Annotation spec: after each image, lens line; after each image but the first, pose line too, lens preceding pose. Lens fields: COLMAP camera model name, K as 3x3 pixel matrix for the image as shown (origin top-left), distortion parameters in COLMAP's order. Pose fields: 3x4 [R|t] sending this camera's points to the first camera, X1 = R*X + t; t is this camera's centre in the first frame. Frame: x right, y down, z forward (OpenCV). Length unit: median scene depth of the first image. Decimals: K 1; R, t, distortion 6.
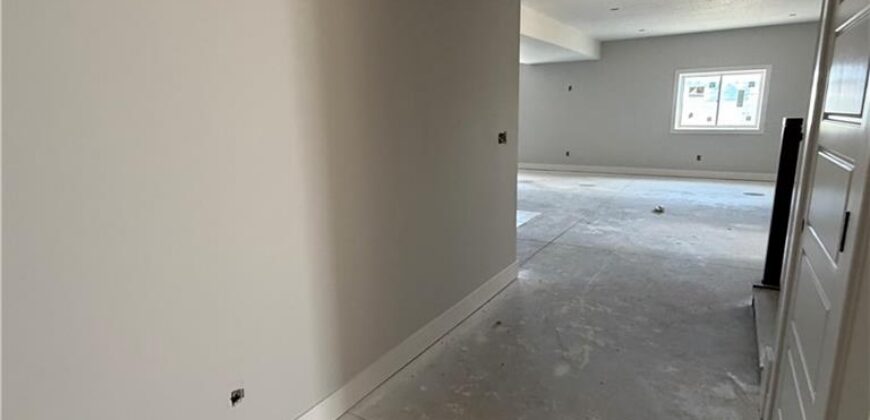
lens RADIAL K [[463.0, 0, 434.7], [0, 463.0, 208.5], [0, 0, 1]] dist [0.001176, -0.000958]
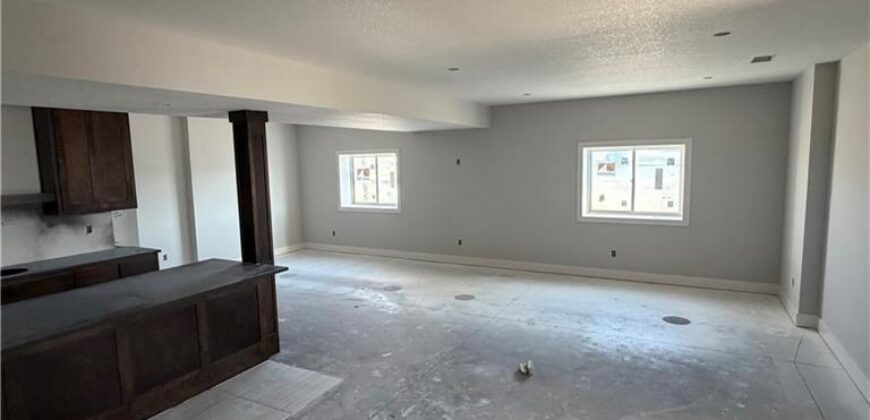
lens RADIAL K [[463.0, 0, 435.0], [0, 463.0, 208.5], [0, 0, 1]] dist [0.001176, -0.000958]
pose [[0.997607, -0.007382, 0.068746, 0.221385], [0.014697, 0.994204, -0.106505, -0.106861], [-0.067562, 0.107261, 0.991933, 0.244920]]
